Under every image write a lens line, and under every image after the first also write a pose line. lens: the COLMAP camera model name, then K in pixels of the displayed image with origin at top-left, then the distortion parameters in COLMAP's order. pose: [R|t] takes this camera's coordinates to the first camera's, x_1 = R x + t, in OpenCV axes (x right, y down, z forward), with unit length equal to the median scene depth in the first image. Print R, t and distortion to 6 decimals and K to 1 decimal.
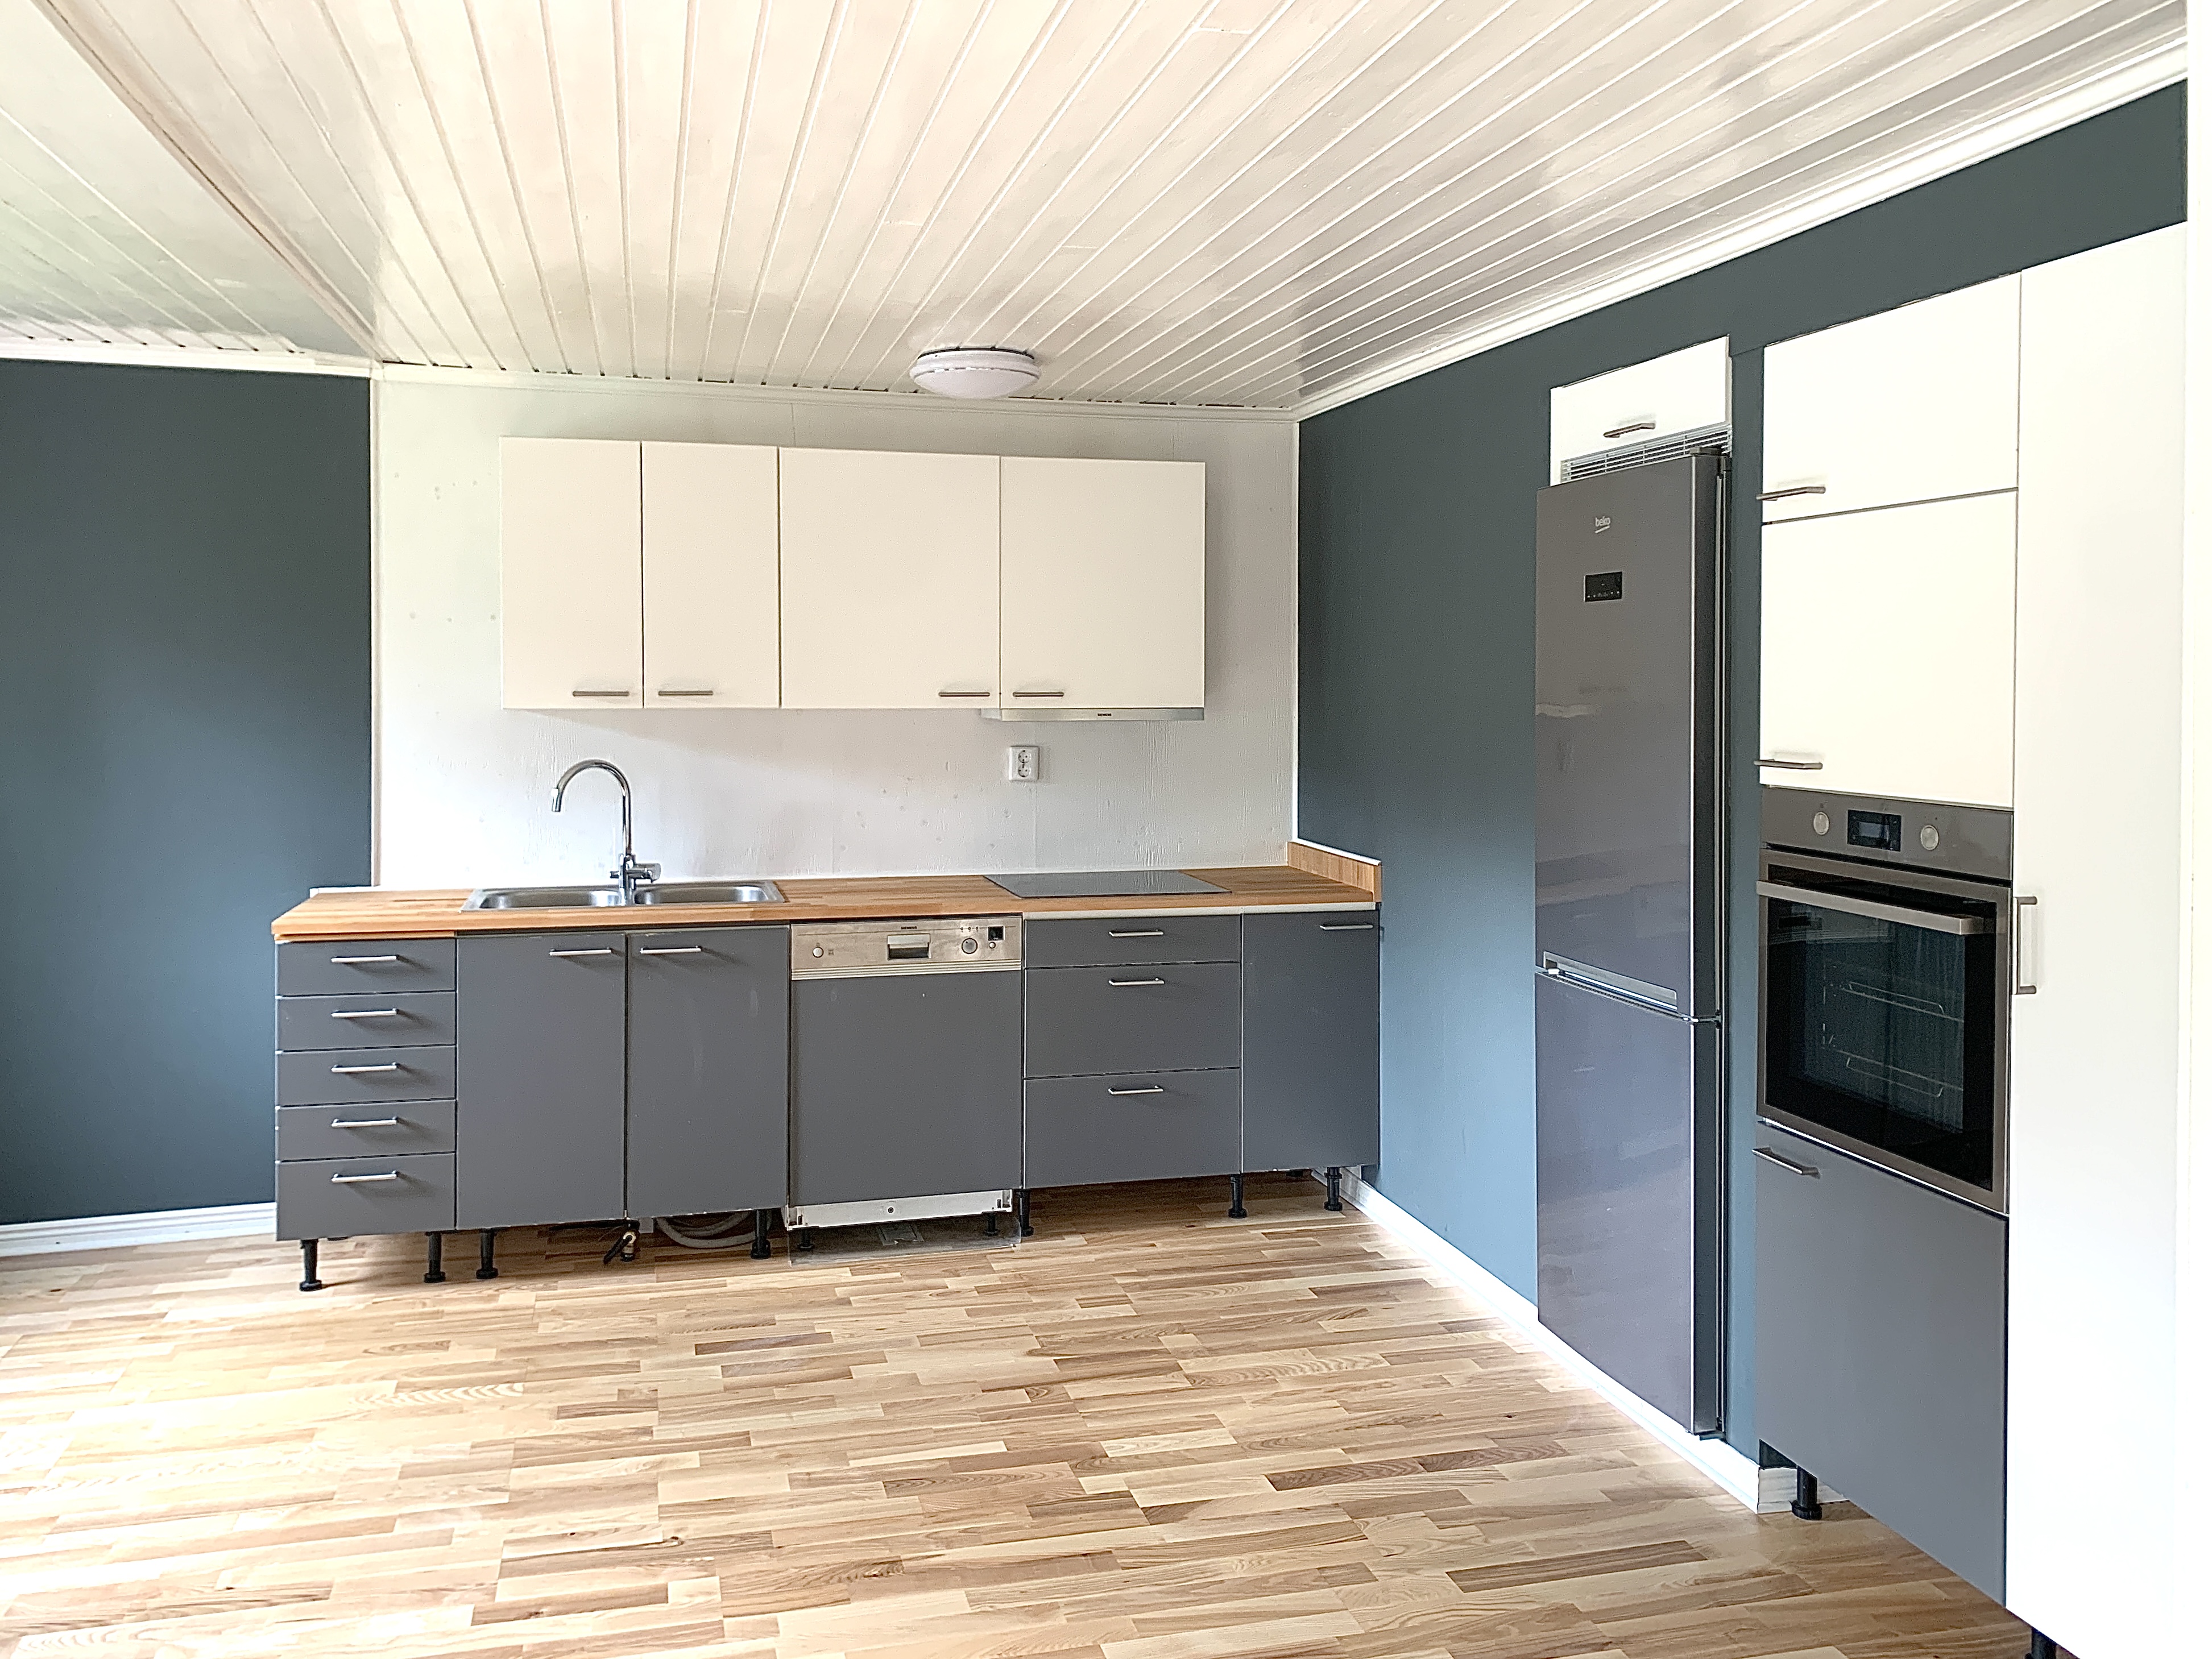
lens RADIAL K [[1751.3, 0, 1099.7], [0, 1751.3, 729.8], [0, 0, 1]] dist [0.030811, -0.006037]
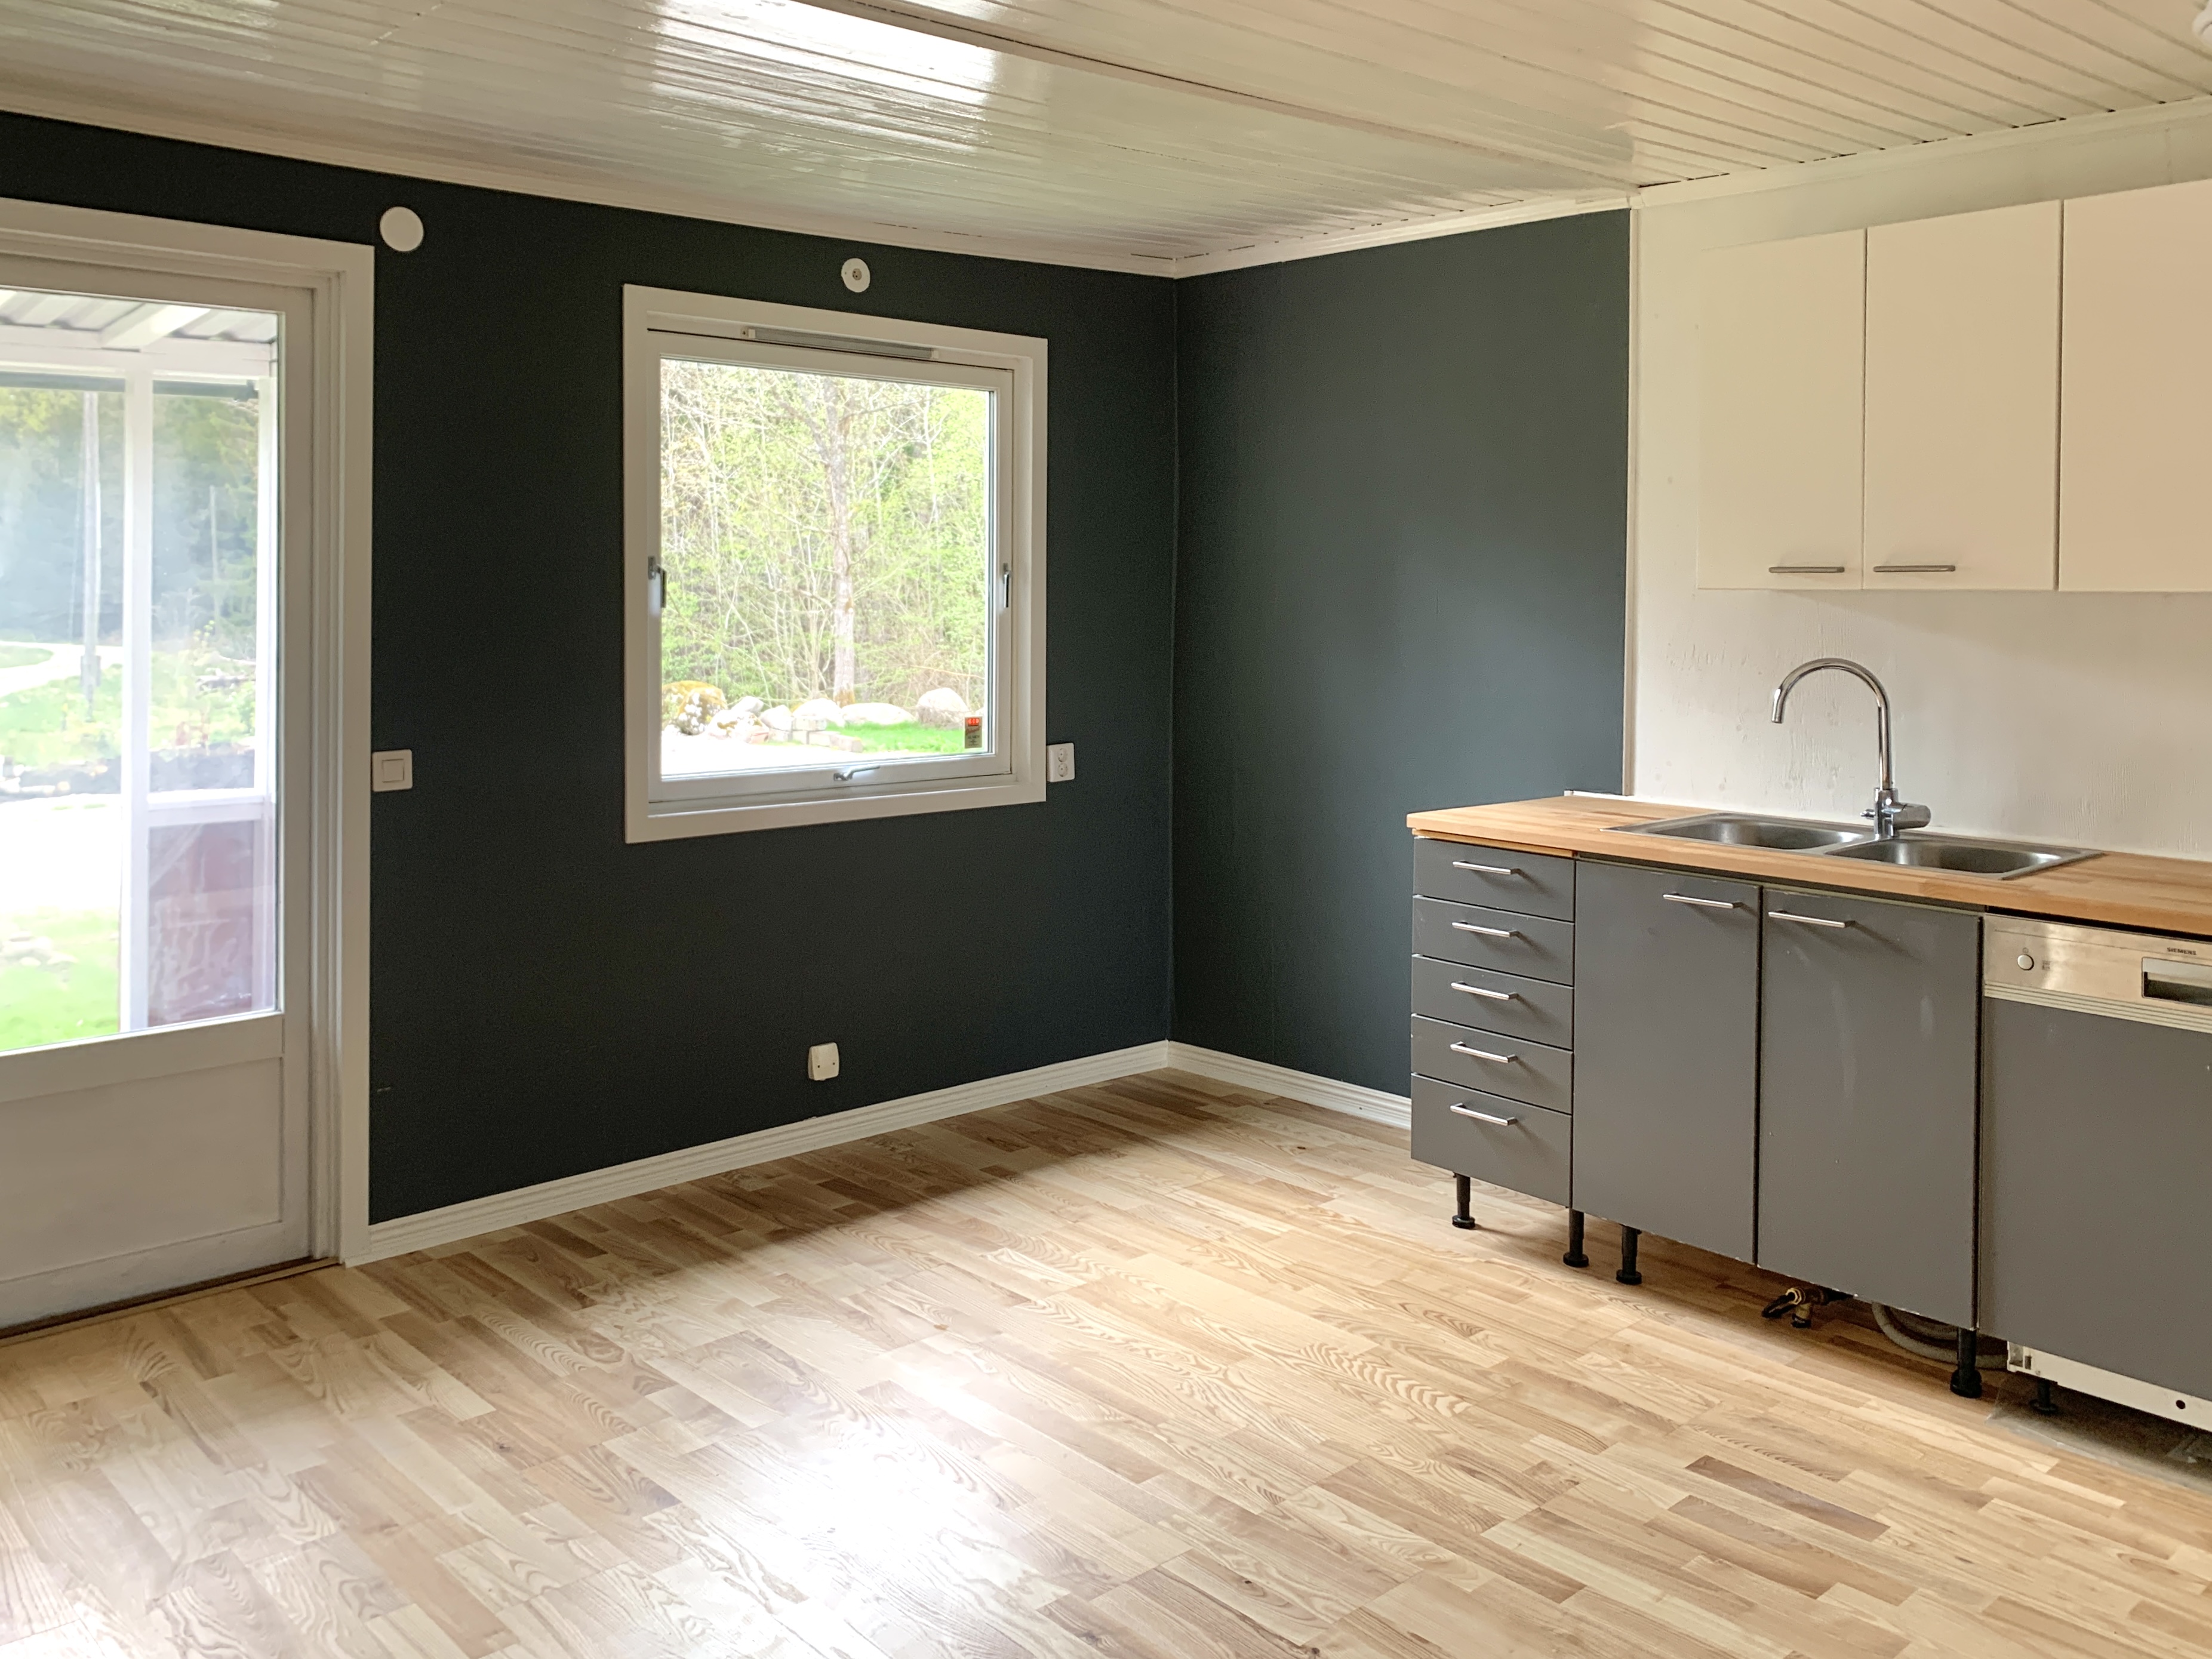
lens RADIAL K [[1884.3, 0, 1109.0], [0, 1884.3, 606.4], [0, 0, 1]] dist [0.003885, 0.013209]
pose [[0.470084, 0.016196, -0.882473, 0.334665], [-0.031168, 0.999513, 0.001742, 0.003311], [0.882071, 0.026686, 0.470360, 0.398972]]
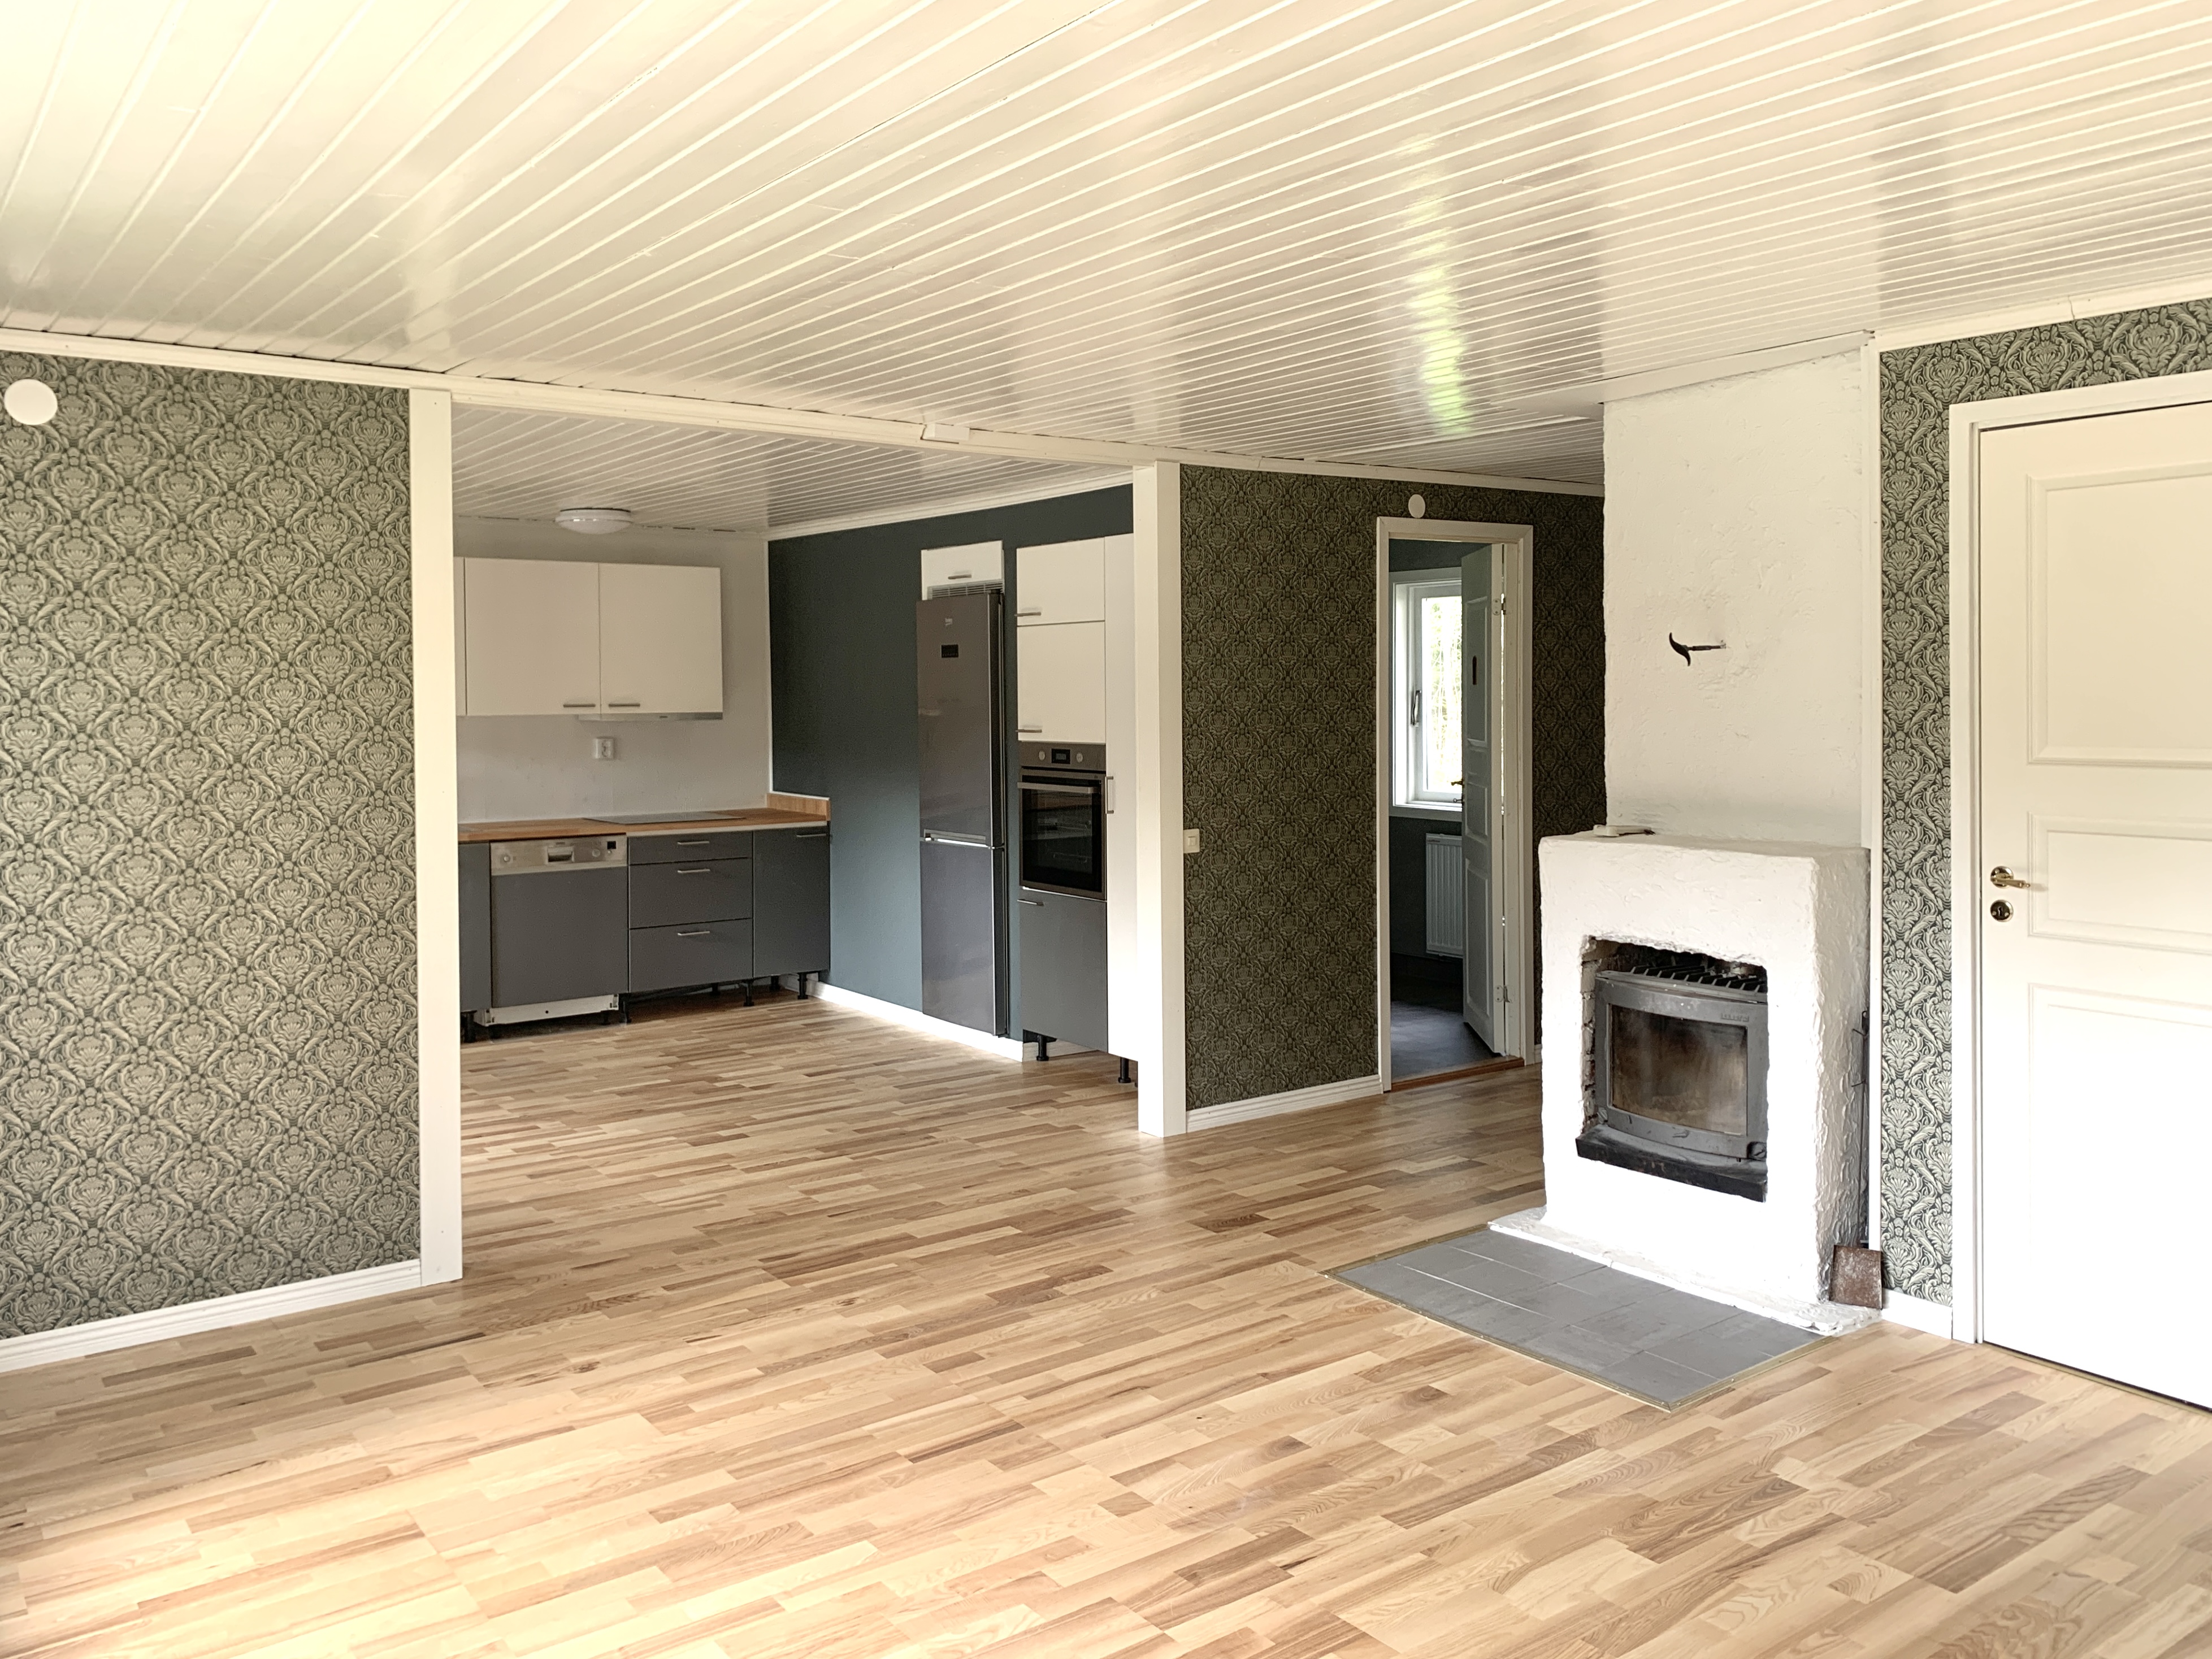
lens RADIAL K [[1751.3, 0, 1099.7], [0, 1751.3, 729.8], [0, 0, 1]] dist [0.030811, -0.006037]
pose [[0.929090, -0.015471, 0.369530, -0.284049], [0.018580, 0.999816, -0.004855, 0.023539], [-0.369387, 0.011376, 0.929206, -0.893007]]
